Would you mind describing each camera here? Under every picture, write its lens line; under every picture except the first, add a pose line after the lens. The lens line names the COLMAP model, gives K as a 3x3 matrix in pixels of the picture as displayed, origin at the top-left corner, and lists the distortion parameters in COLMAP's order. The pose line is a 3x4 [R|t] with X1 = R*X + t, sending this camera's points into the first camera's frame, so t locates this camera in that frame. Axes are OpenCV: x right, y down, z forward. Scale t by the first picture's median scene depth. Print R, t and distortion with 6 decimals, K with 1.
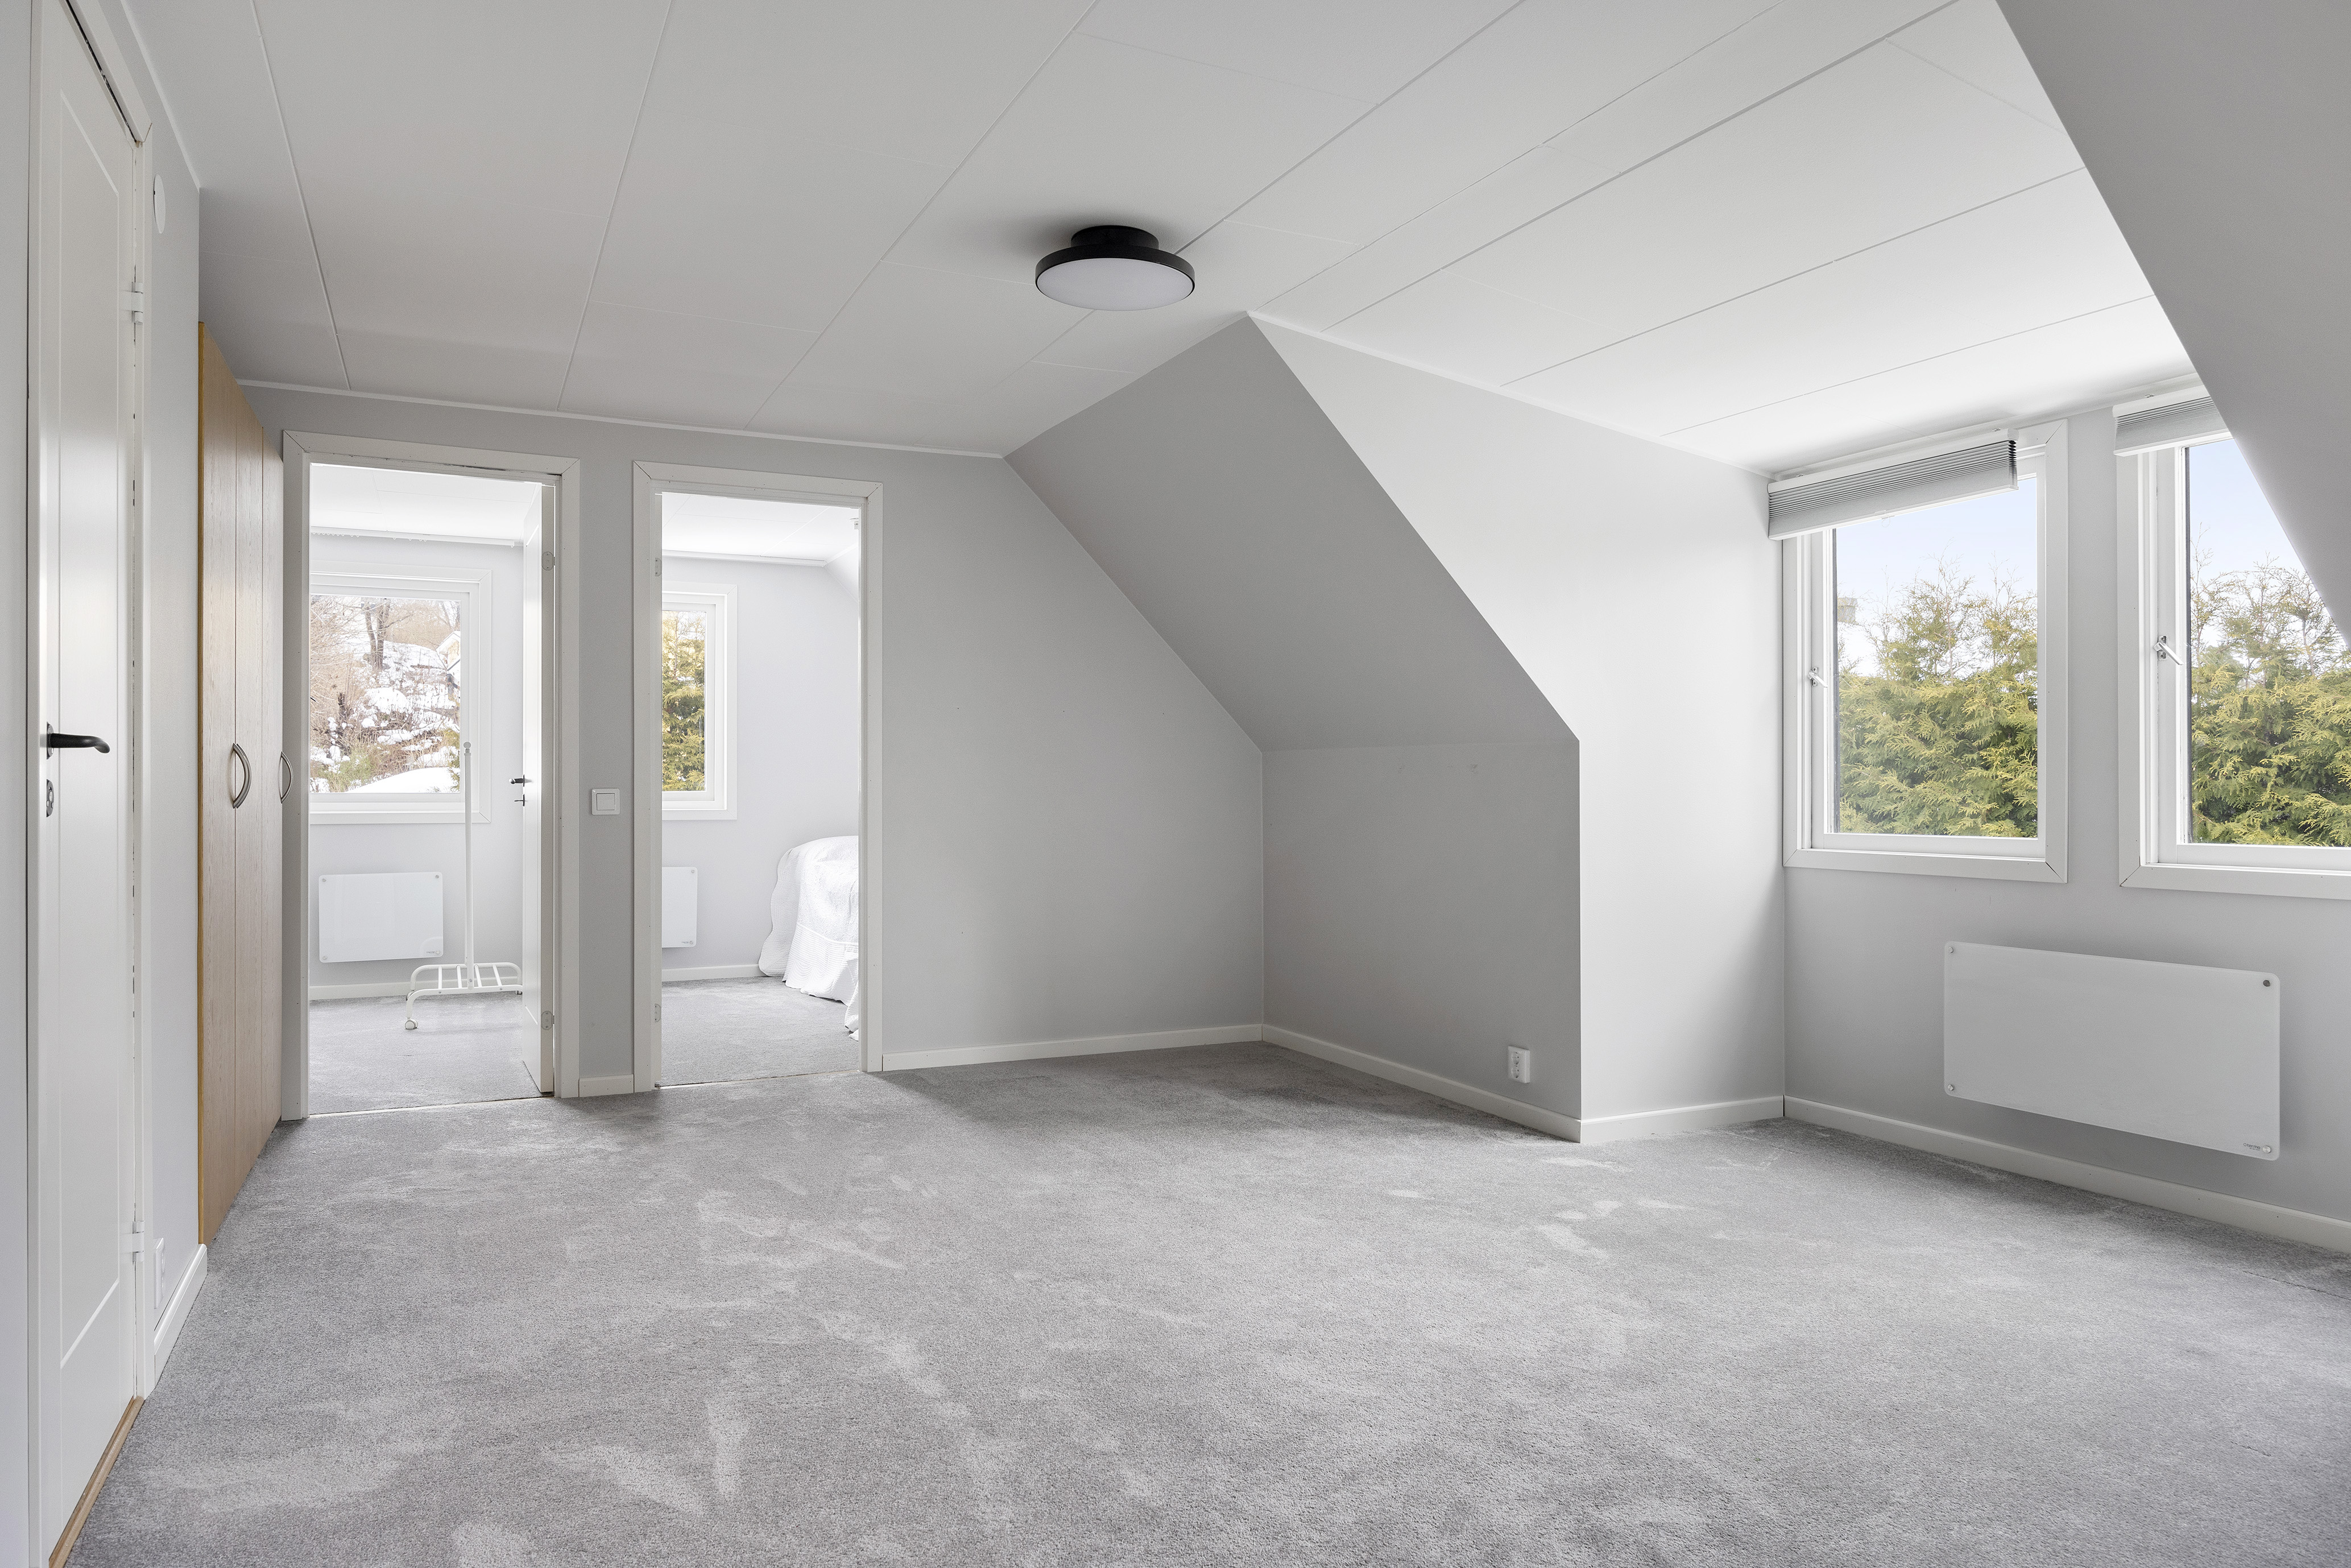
lens RADIAL K [[1538.0, 0, 1175.5], [0, 1538.0, 784.0], [0, 0, 1]] dist [-0.000947, -0.000121]
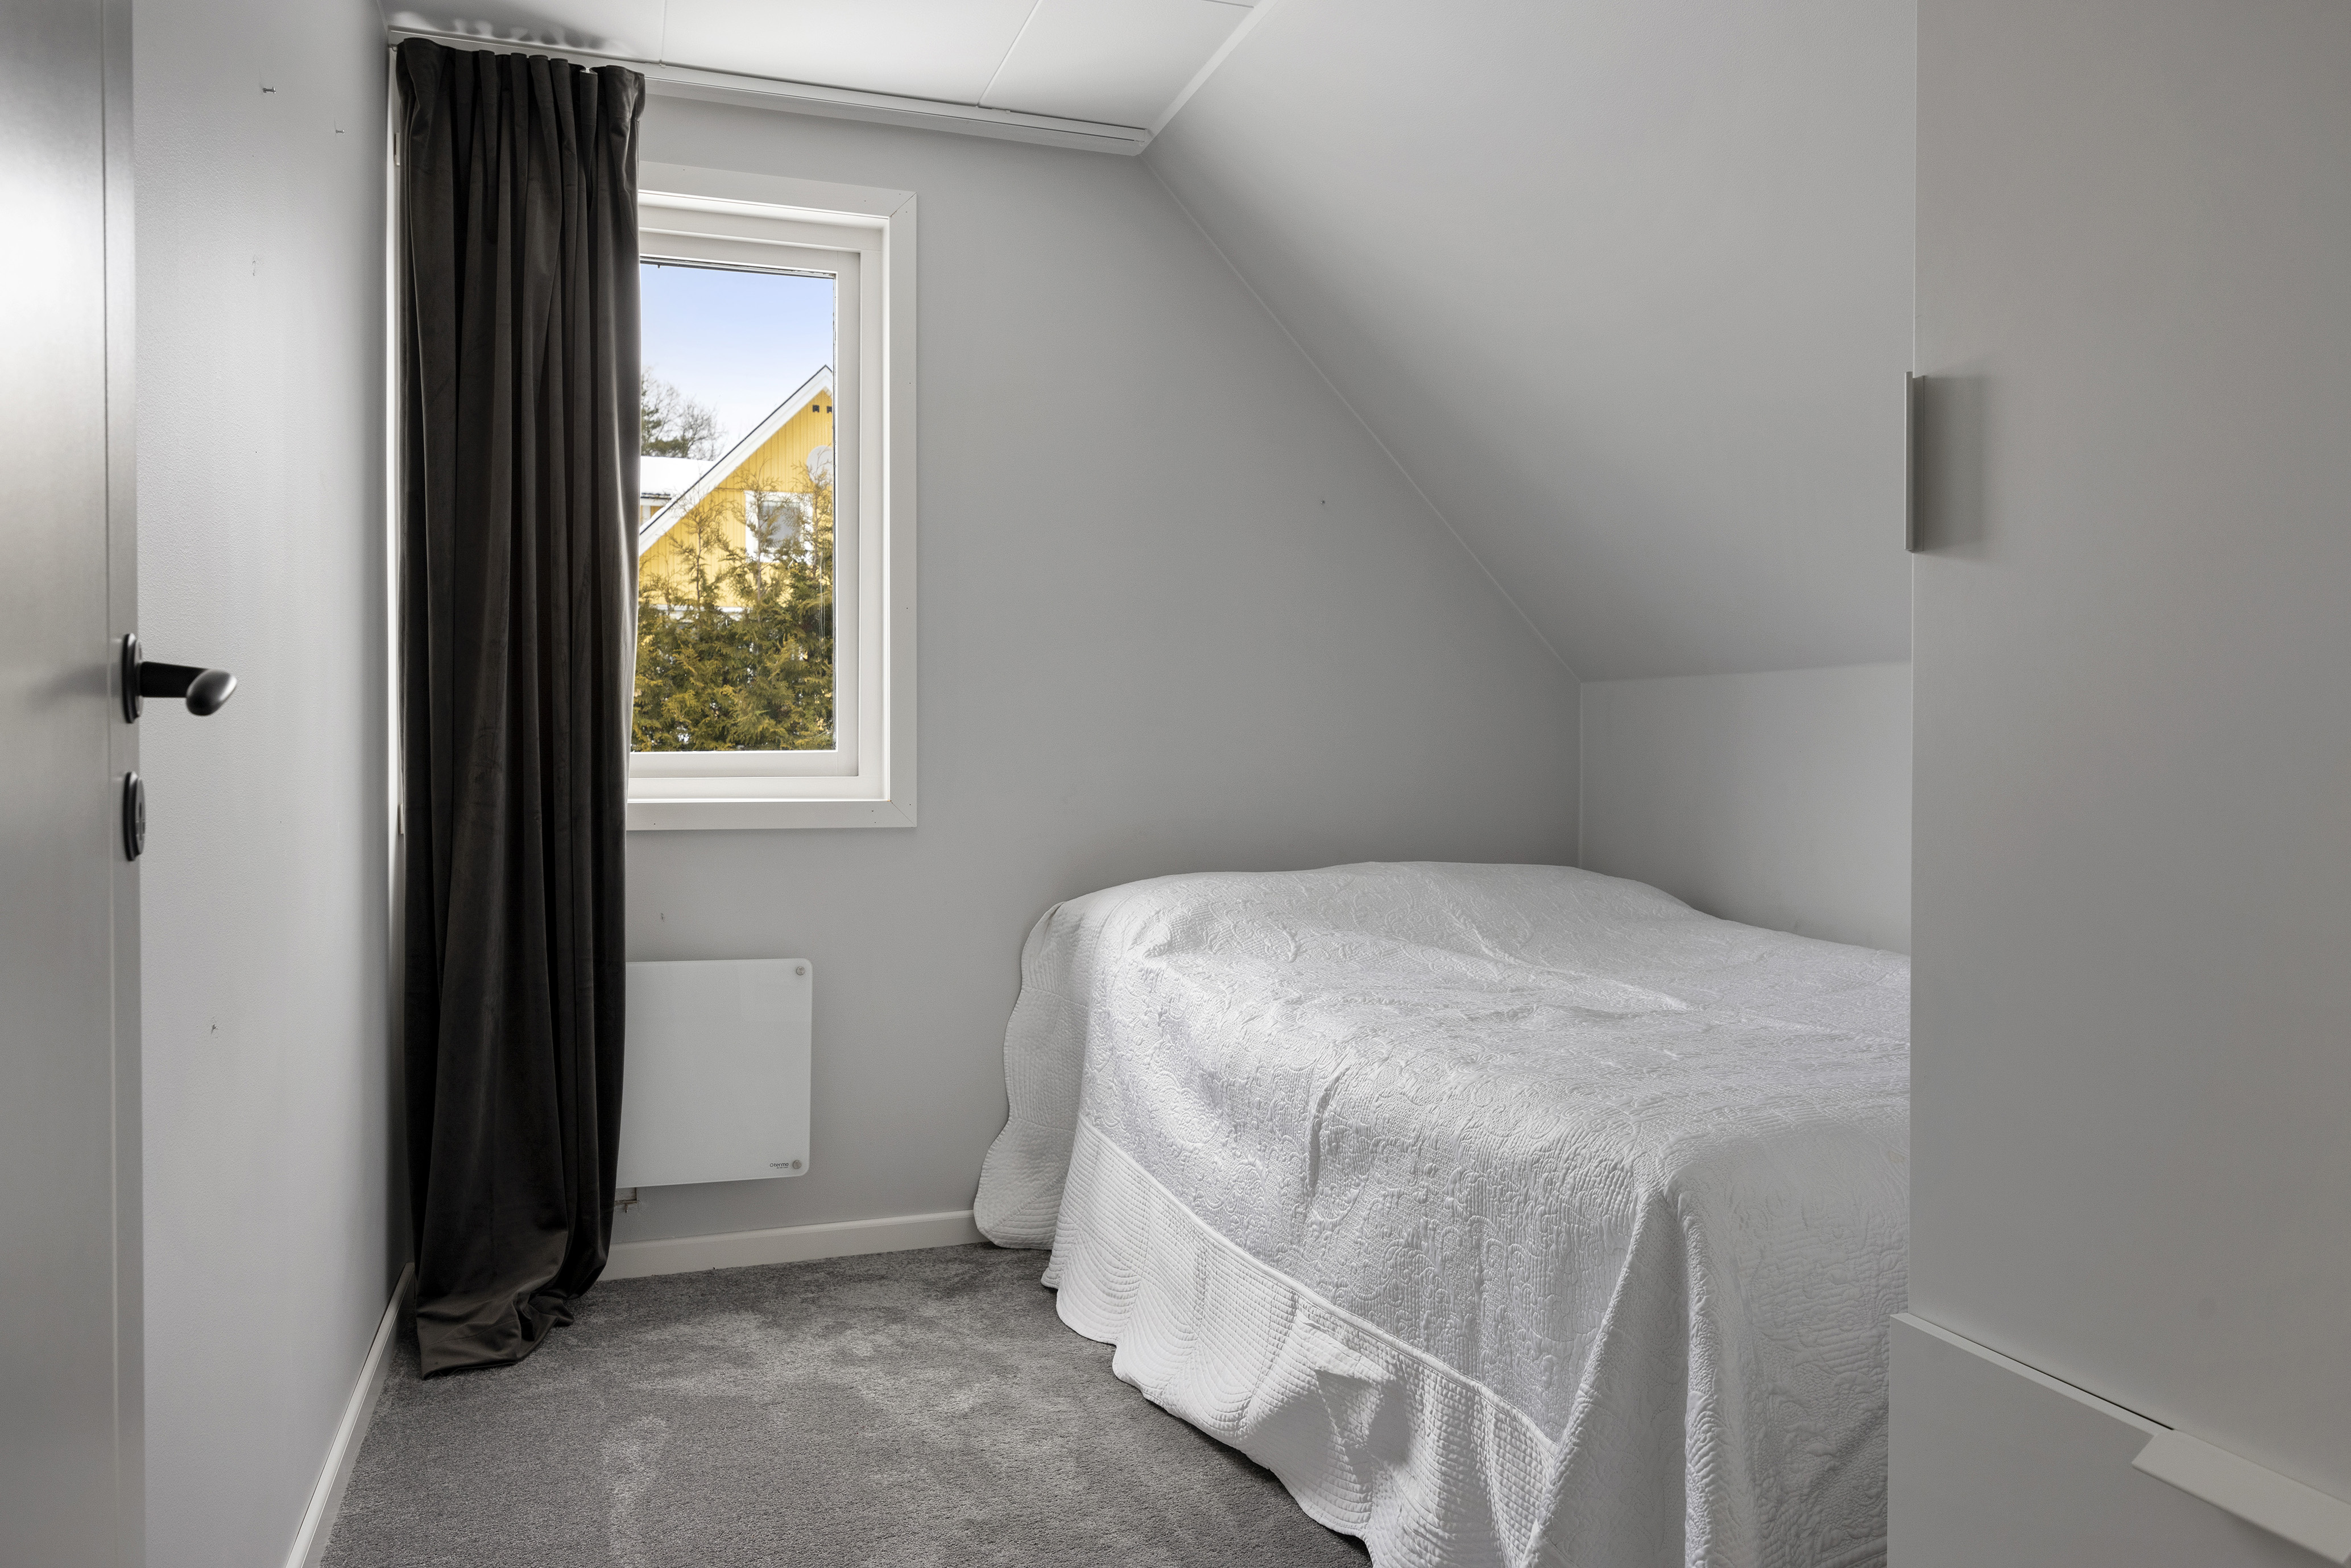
lens RADIAL K [[1579.8, 0, 1169.9], [0, 1579.8, 752.5], [0, 0, 1]] dist [-0.005699, 0.001975]
pose [[0.994081, -0.000444, -0.108645, -0.061021], [0.001307, 0.999968, 0.007869, 0.000703], [0.108638, -0.007965, 0.994049, 0.209369]]
